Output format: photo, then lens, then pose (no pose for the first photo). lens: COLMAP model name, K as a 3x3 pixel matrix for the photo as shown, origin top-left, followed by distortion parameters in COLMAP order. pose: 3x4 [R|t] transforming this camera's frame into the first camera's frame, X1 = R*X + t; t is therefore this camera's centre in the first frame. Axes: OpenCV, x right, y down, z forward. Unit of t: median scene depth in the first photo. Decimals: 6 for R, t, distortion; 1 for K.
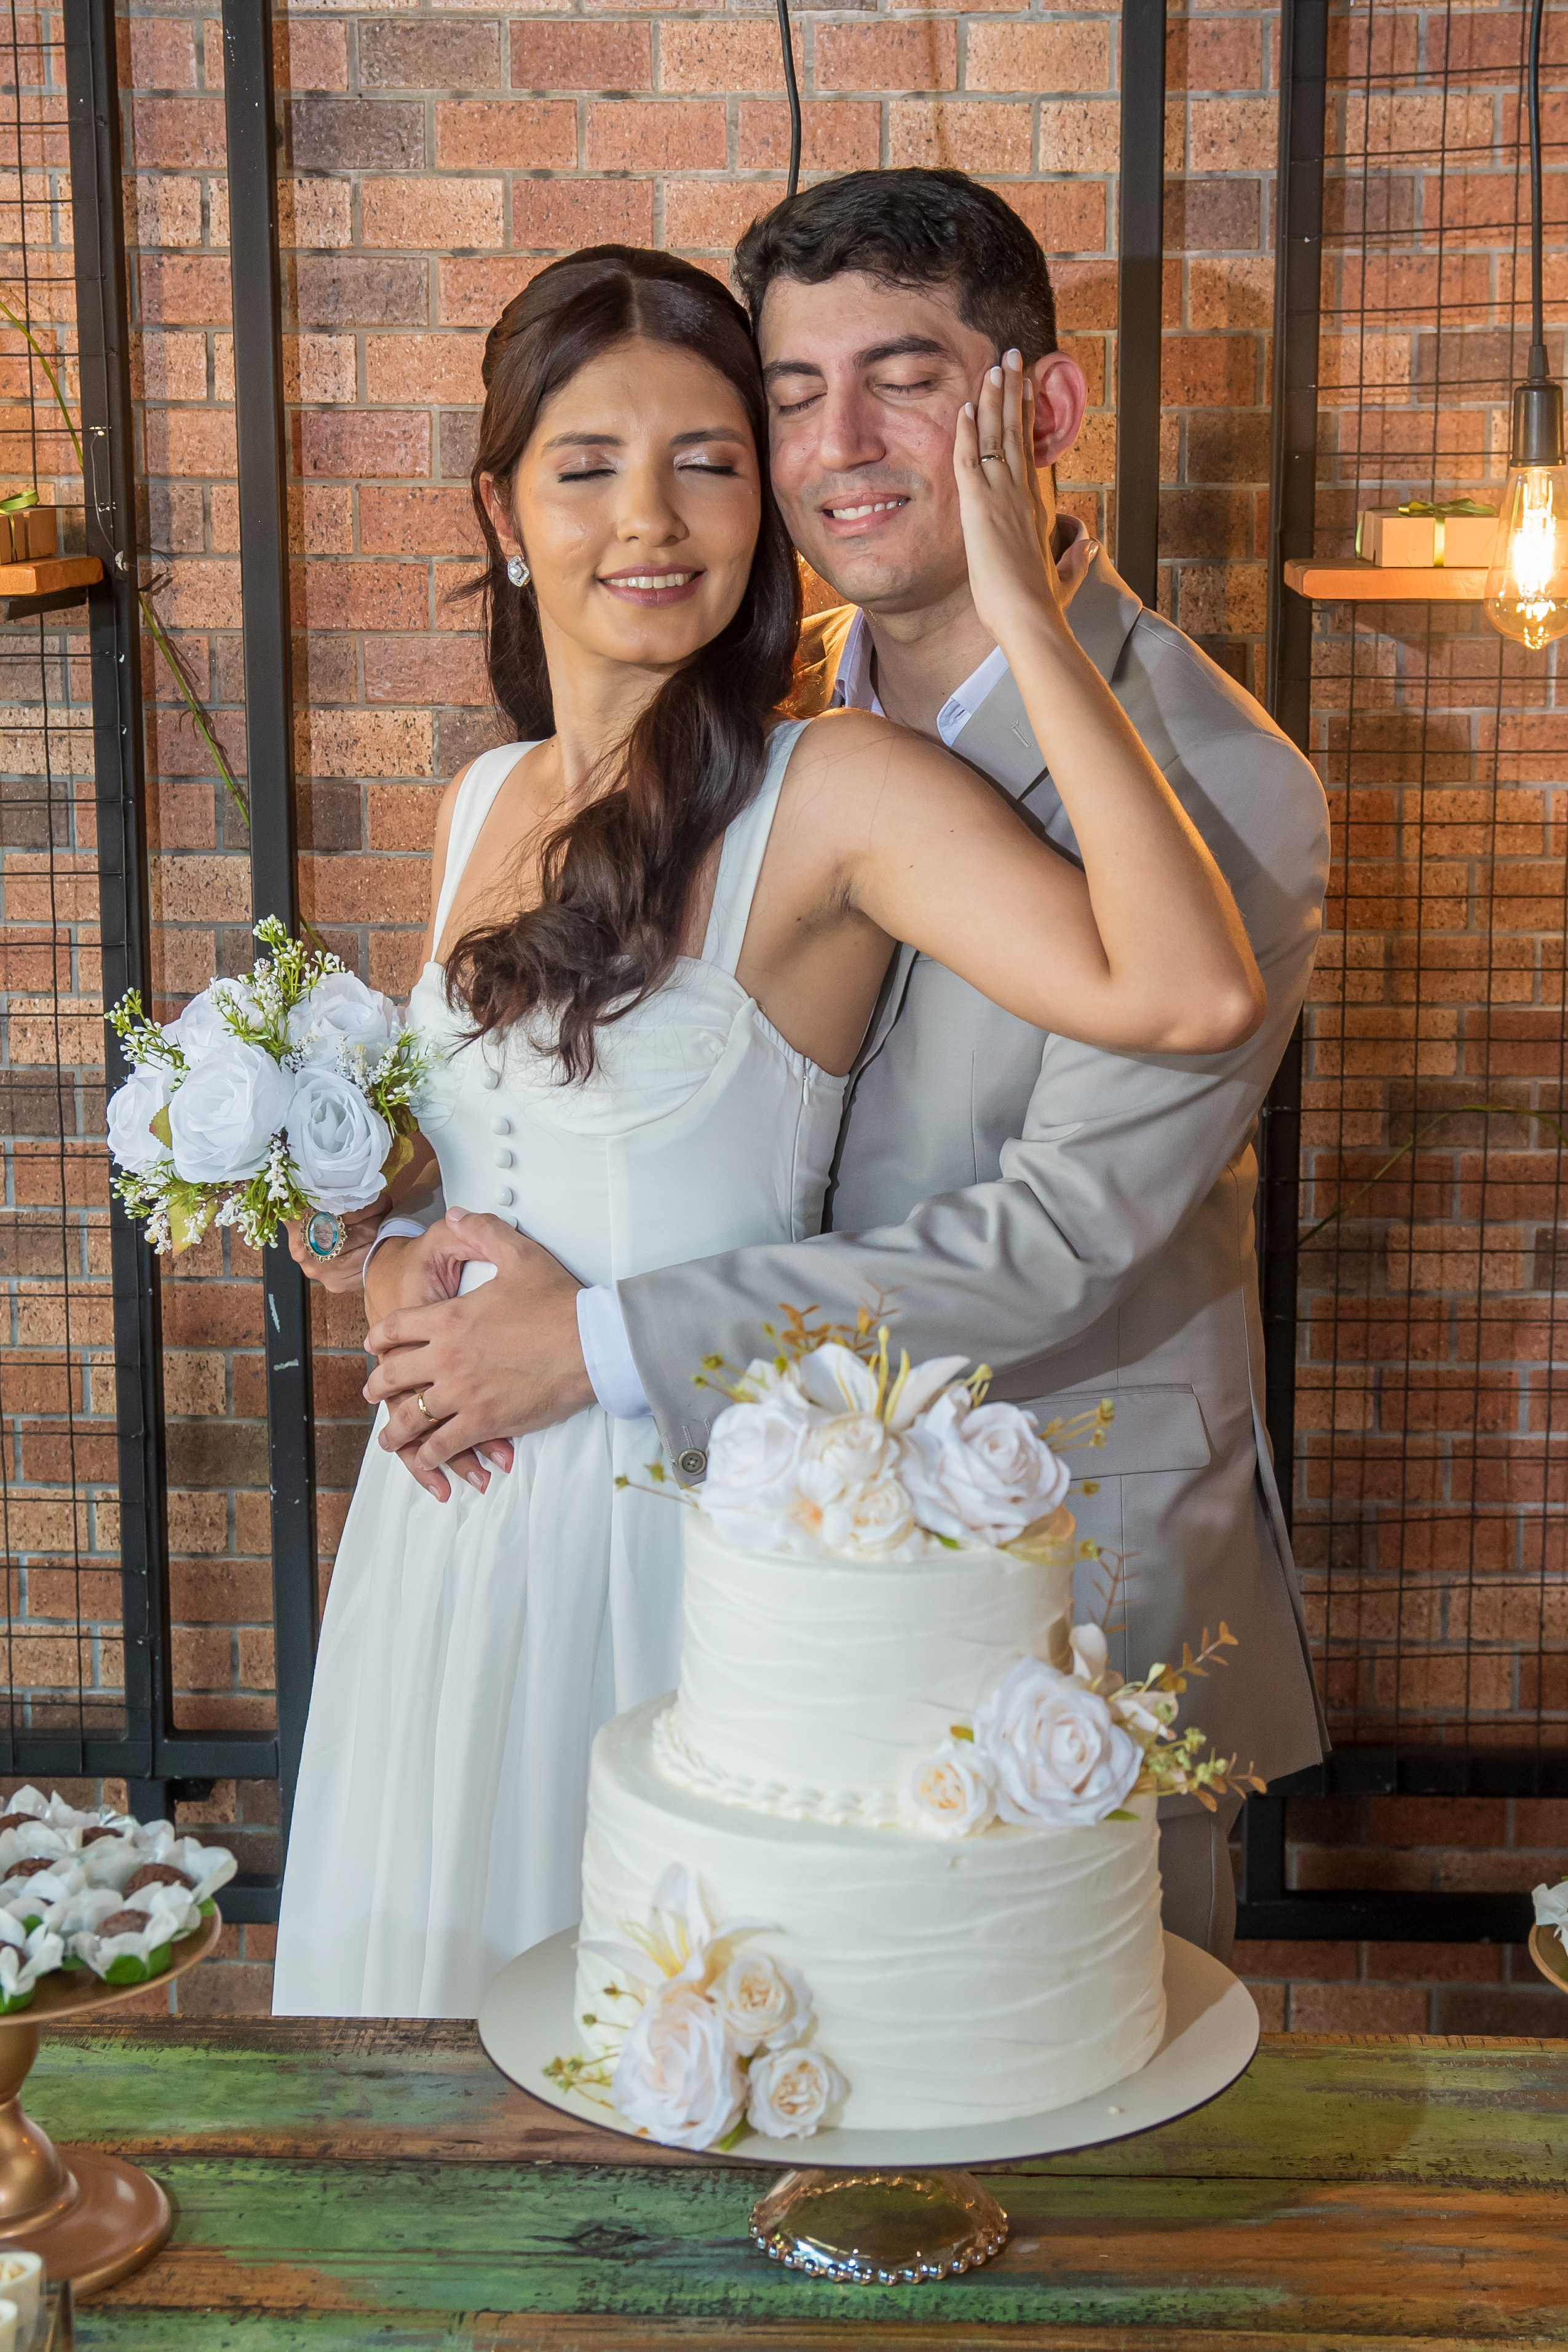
lens RADIAL K [[4243.4, 0, 851.4], [0, 4243.4, 1187.7], [0, 0, 1]] dist [0.183126, 0.000000]
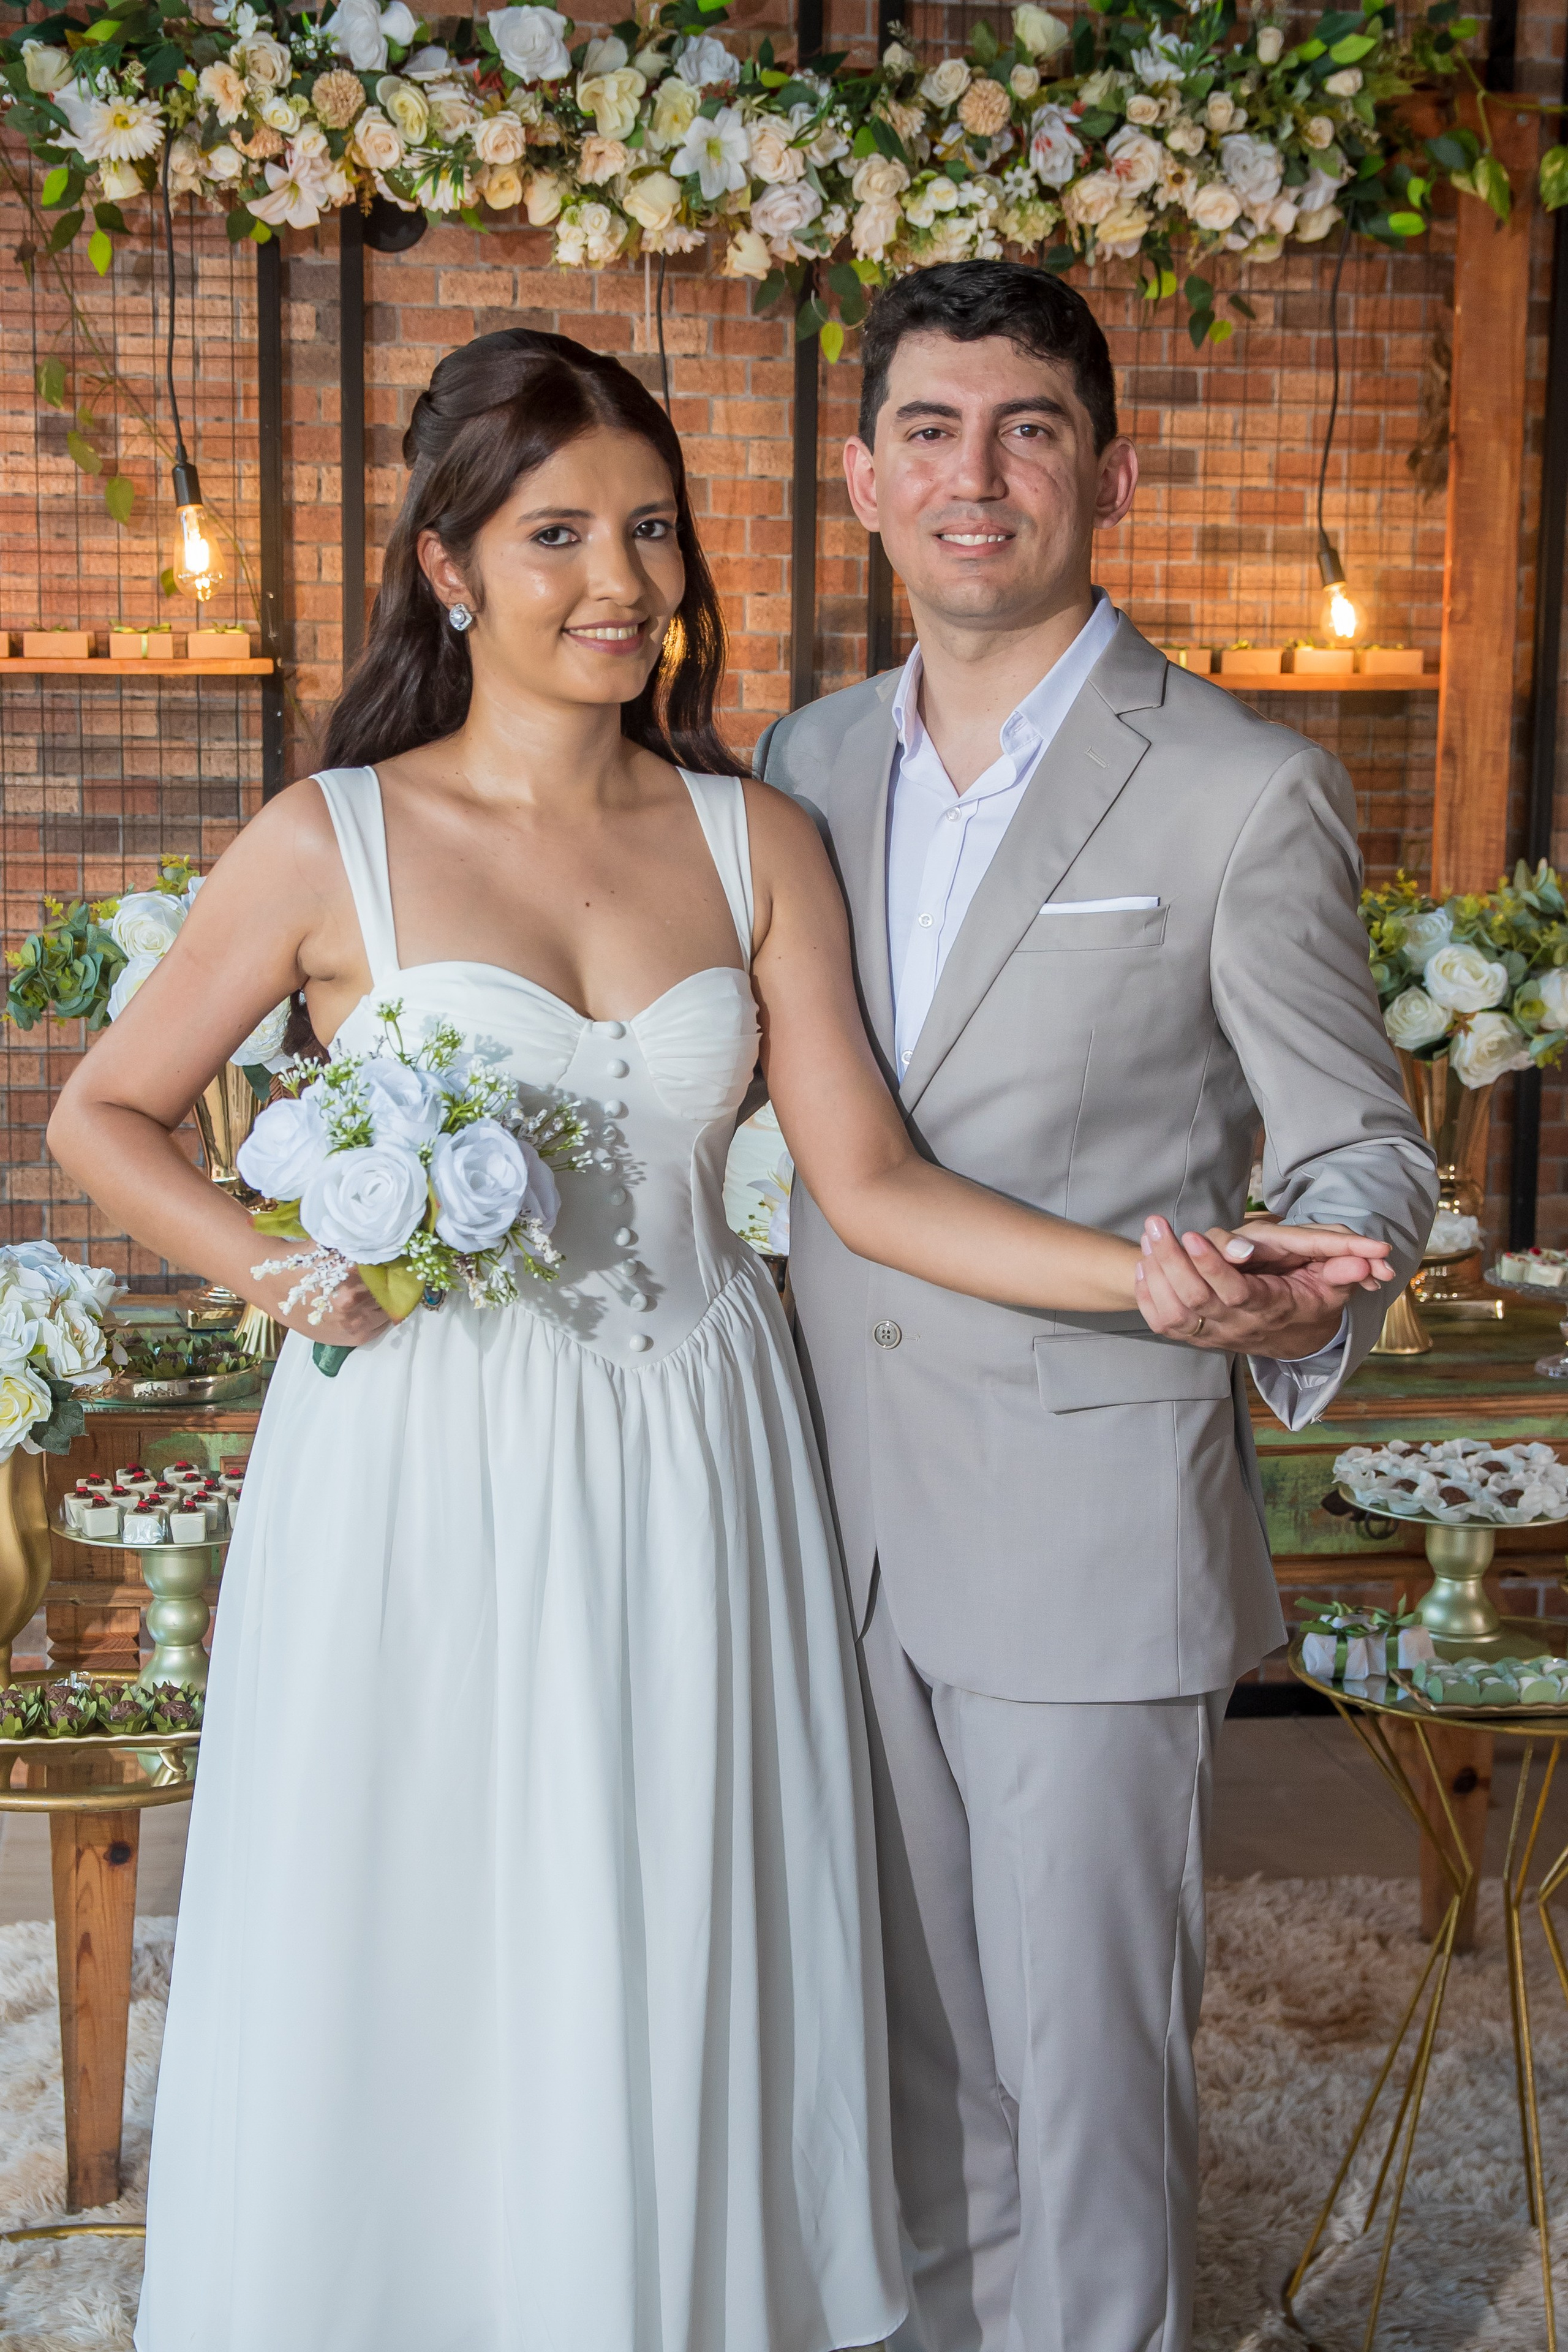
lens RADIAL K [[3726.1, 0, 780.5], [0, 3726.1, 1193.7], [0, 0, 1]] dist [0.117258, 0.000000]
pose [[0.979128, -0.012150, 0.202882, -0.295256], [0.020528, 0.999019, -0.039239, 0.161584], [-0.202206, 0.042585, 0.978417, -0.674310]]
